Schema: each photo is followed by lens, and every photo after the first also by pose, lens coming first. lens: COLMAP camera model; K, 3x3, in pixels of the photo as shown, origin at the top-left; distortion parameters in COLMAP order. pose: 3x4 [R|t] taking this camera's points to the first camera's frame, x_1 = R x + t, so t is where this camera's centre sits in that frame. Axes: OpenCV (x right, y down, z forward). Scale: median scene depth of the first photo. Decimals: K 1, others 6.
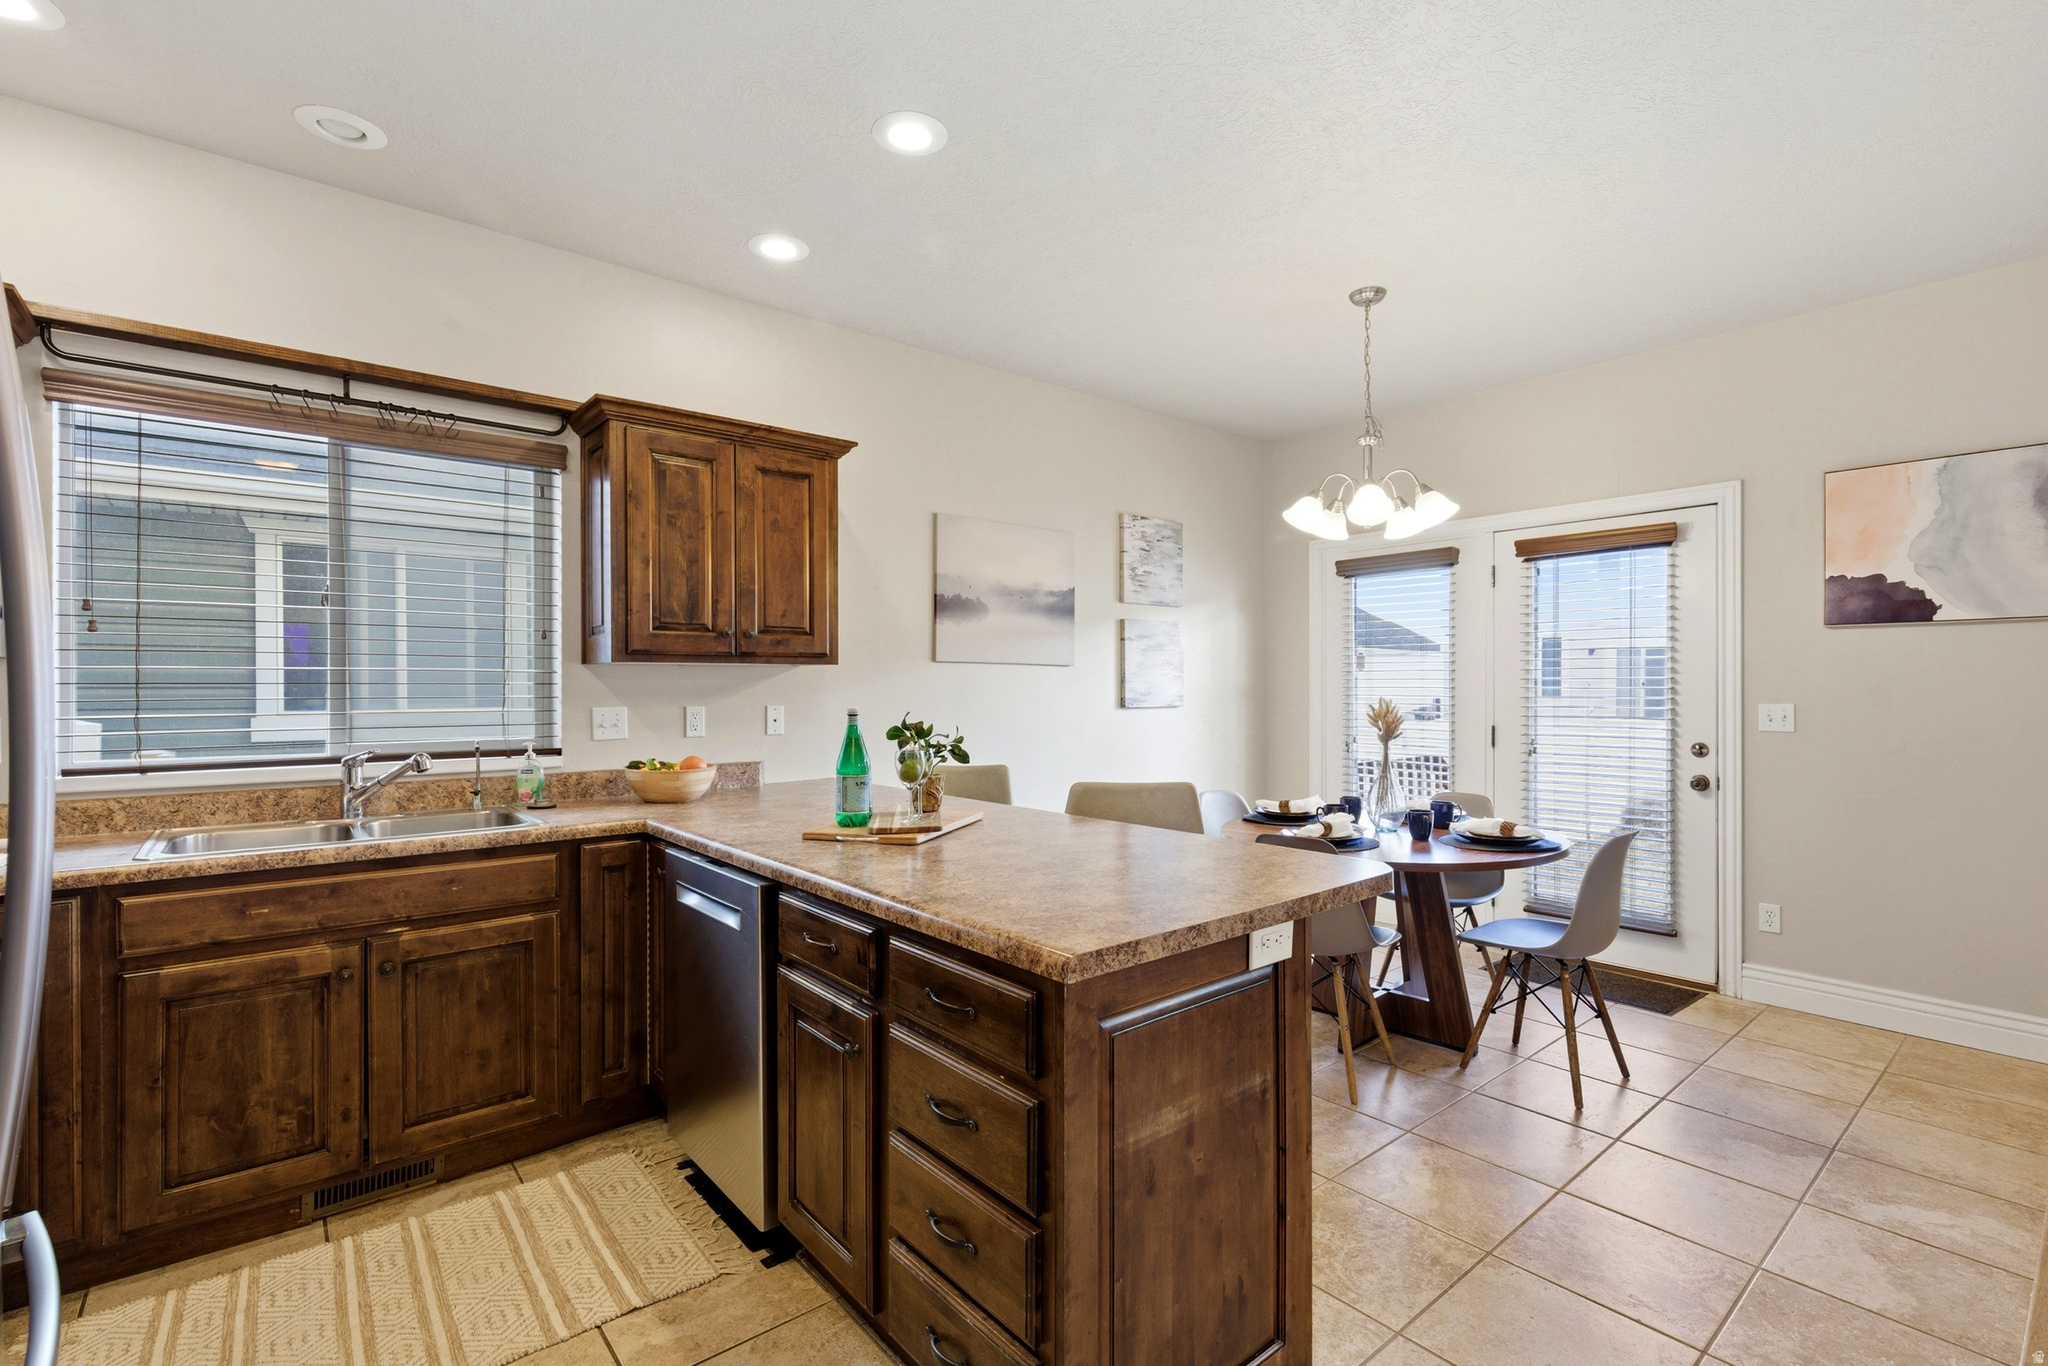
lens RADIAL K [[928.5, 0, 1026.4], [0, 928.5, 691.0], [0, 0, 1]] dist [-0.000218, 0.000145]
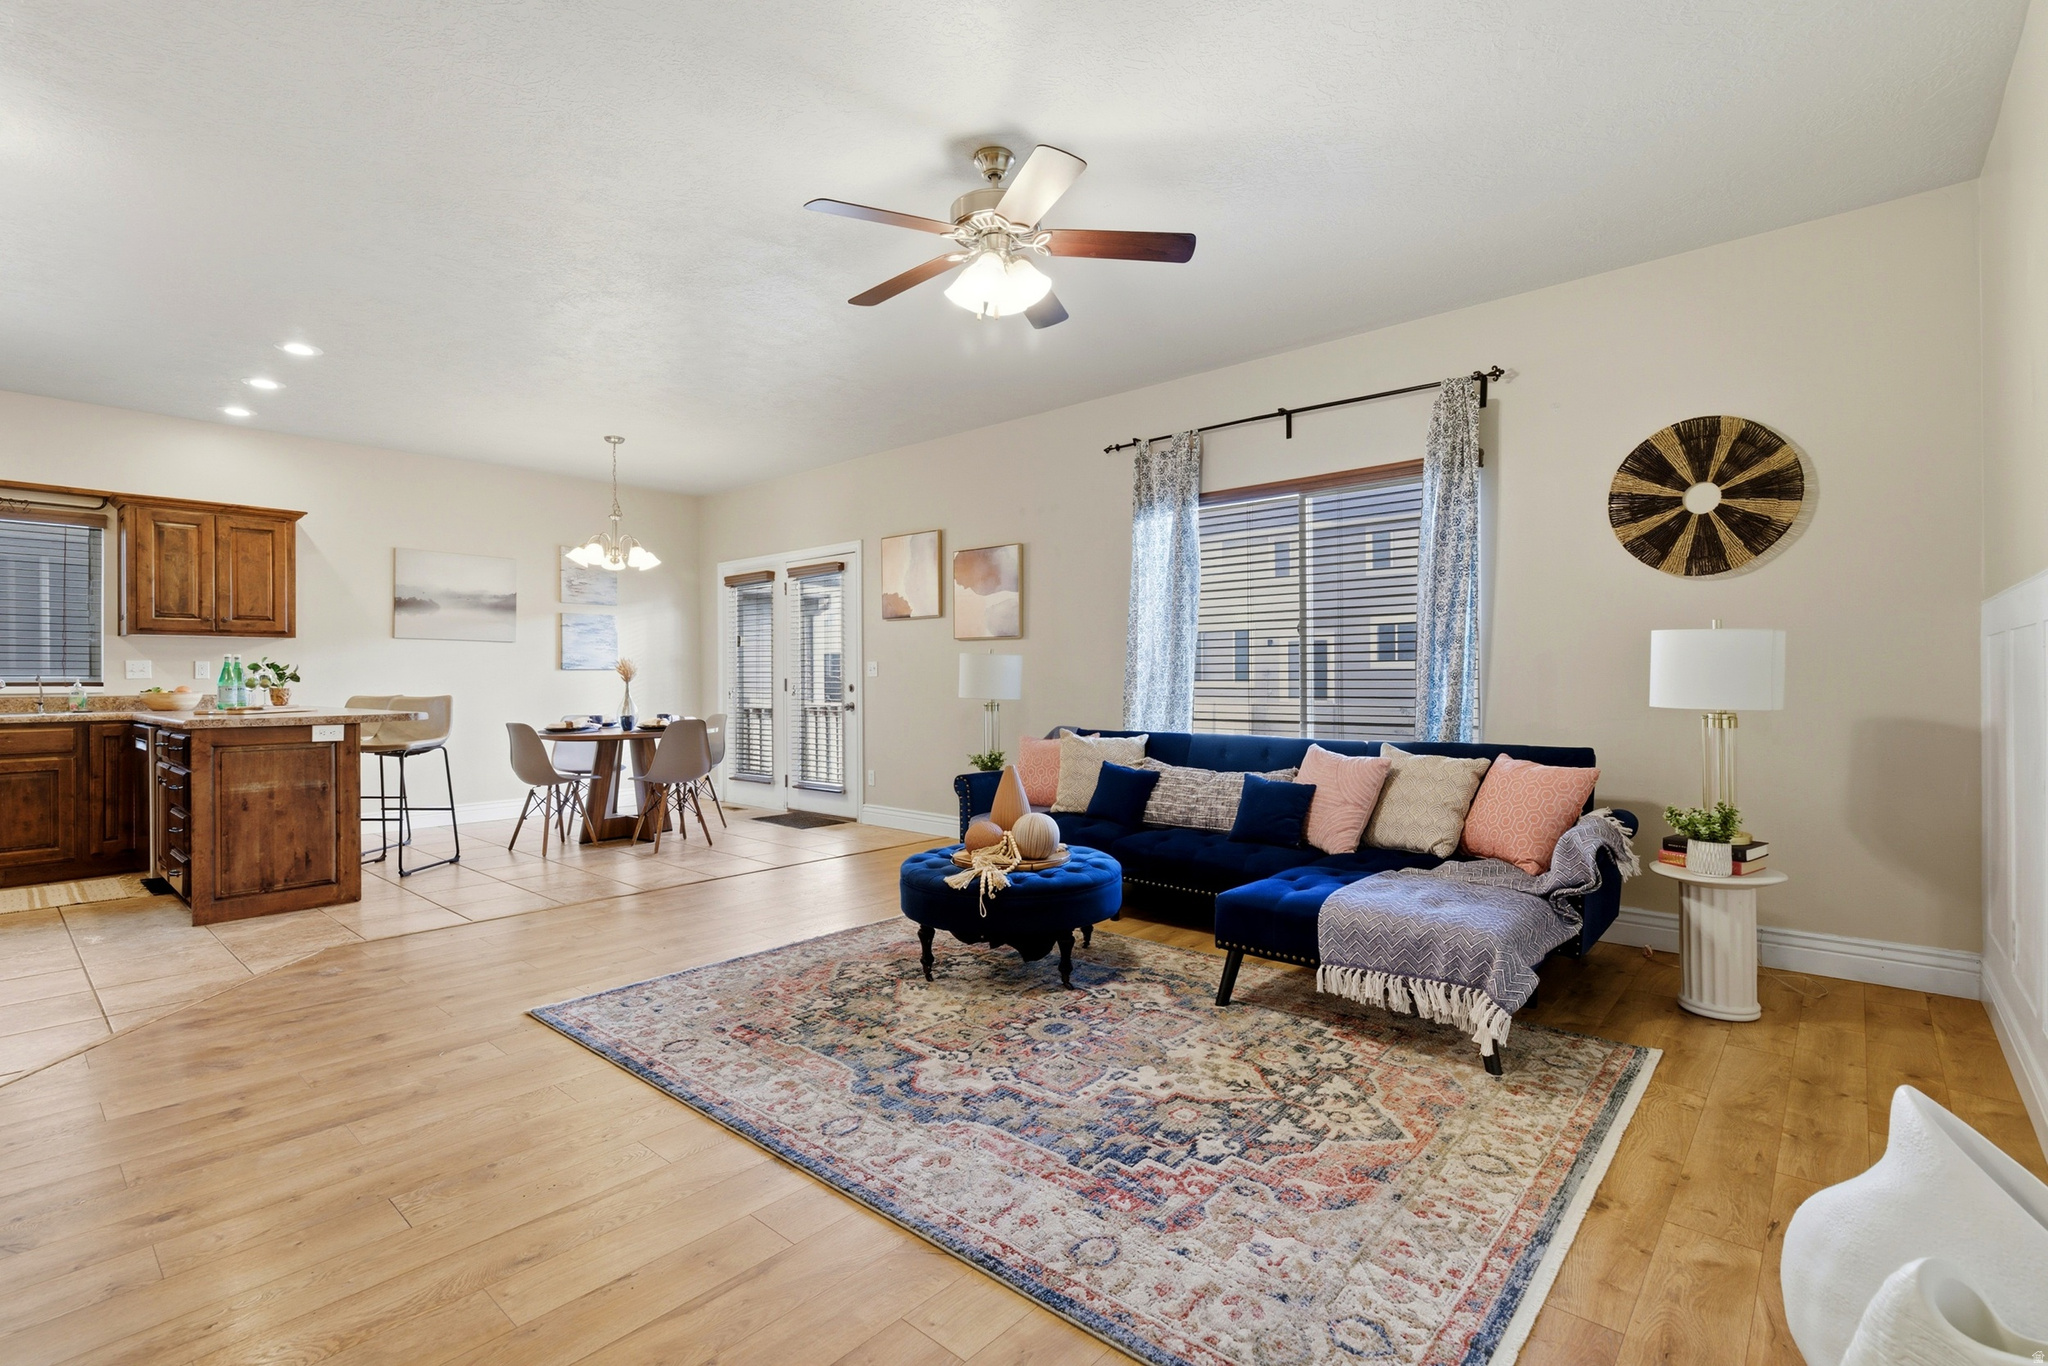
lens RADIAL K [[928.5, 0, 1022.7], [0, 928.5, 679.8], [0, 0, 1]] dist [-0.000218, 0.000145]
pose [[0.987849, -0.004137, 0.155364, 0.942157], [0.005060, 0.999972, -0.005542, 0.072435], [-0.155337, 0.006260, 0.987842, -1.014624]]
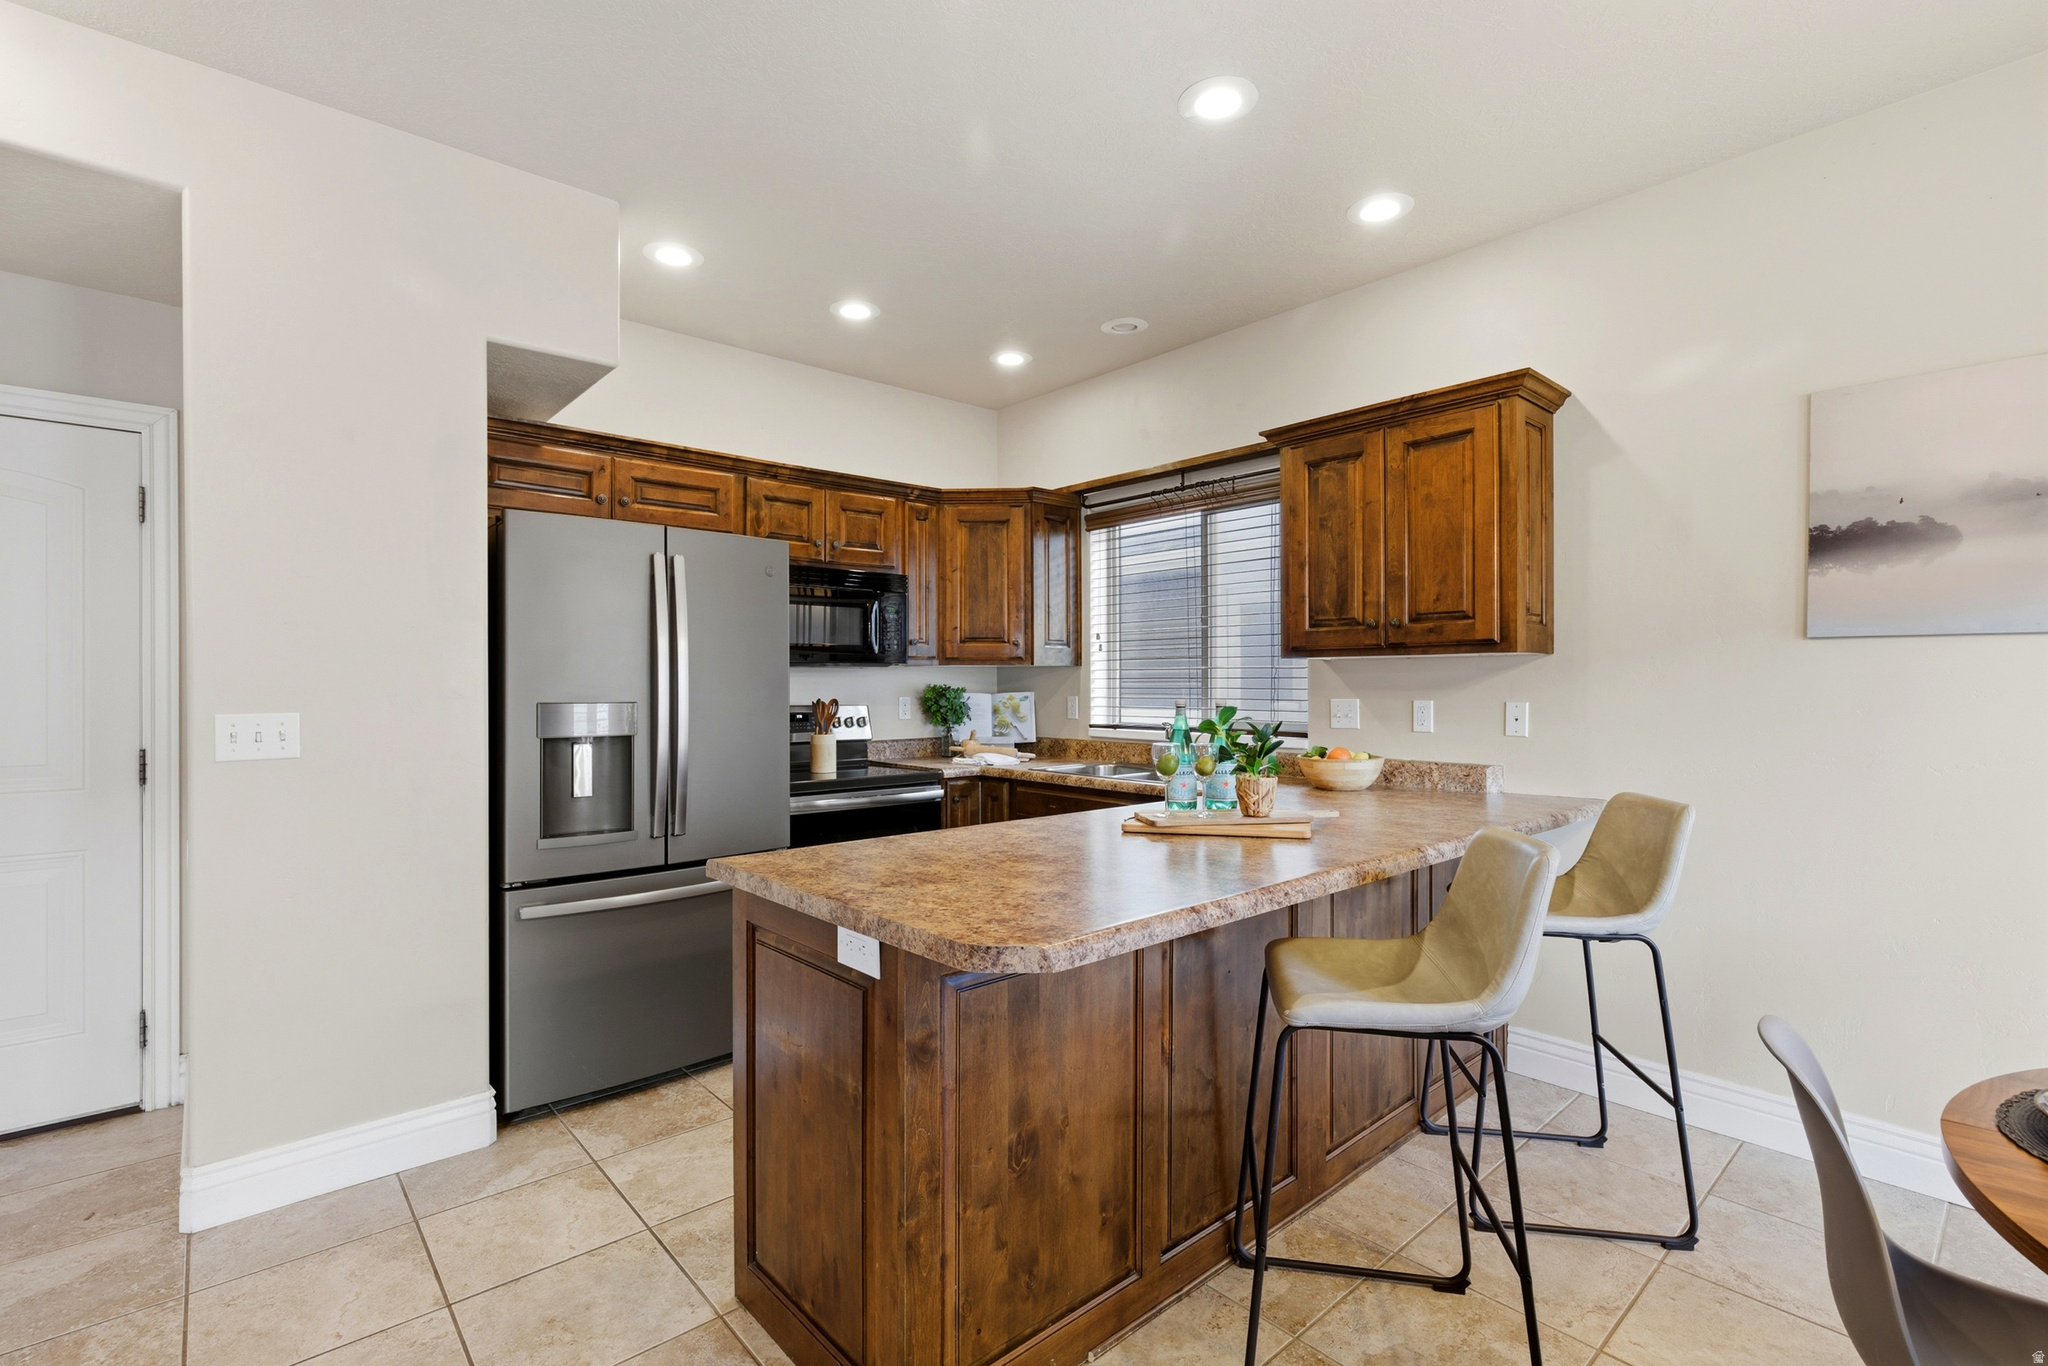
lens RADIAL K [[928.5, 0, 1026.1], [0, 928.5, 687.4], [0, 0, 1]] dist [-0.000218, 0.000145]
pose [[0.034669, 0.006030, -0.999381, 0.623455], [-0.002493, 0.999979, 0.005947, -0.001458], [0.999396, 0.002285, 0.034683, 0.582601]]
